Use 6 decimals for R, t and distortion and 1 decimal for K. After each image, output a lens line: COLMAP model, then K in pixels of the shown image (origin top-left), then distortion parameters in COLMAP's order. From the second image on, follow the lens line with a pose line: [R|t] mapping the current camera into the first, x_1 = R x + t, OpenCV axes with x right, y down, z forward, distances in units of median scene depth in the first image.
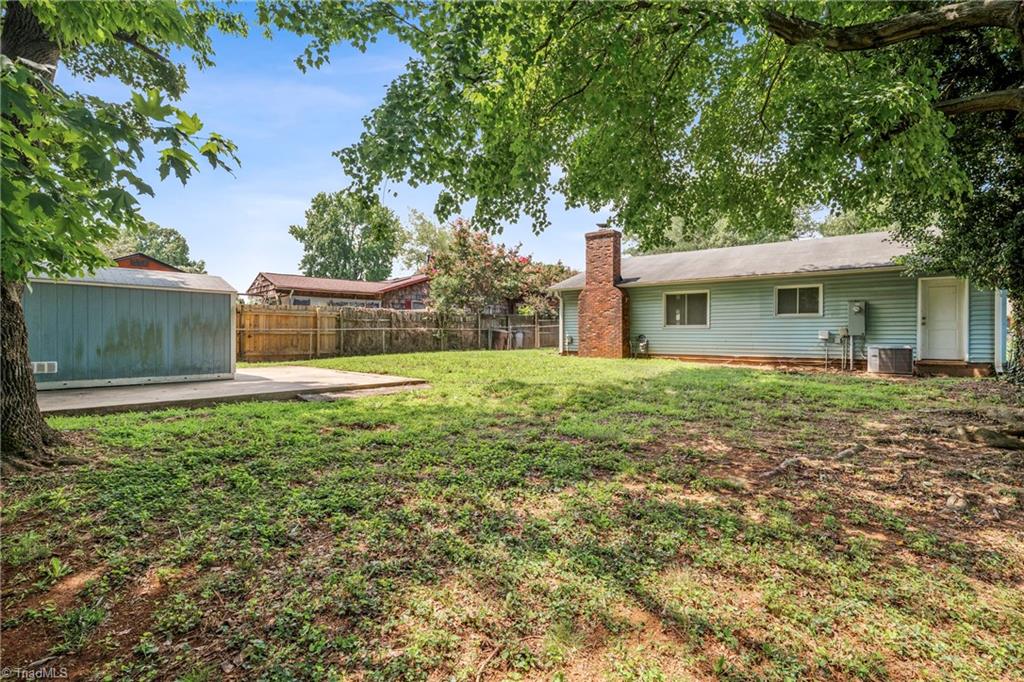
lens RADIAL K [[482.3, 0, 512.0], [0, 482.3, 341.0], [0, 0, 1]] dist [0.001995, 0.000208]
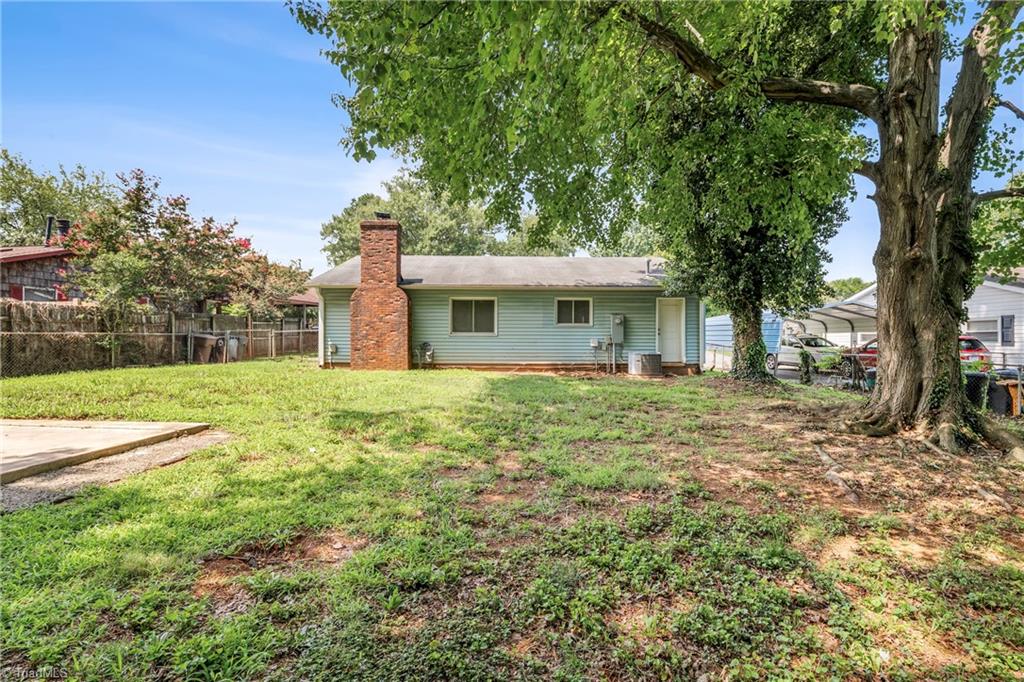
lens RADIAL K [[482.3, 0, 512.0], [0, 482.3, 341.0], [0, 0, 1]] dist [0.001995, 0.000208]
pose [[0.774358, -0.002777, 0.632741, -0.179292], [0.006924, 0.999968, -0.004085, -0.011237], [-0.632709, 0.007544, 0.774352, 0.199792]]
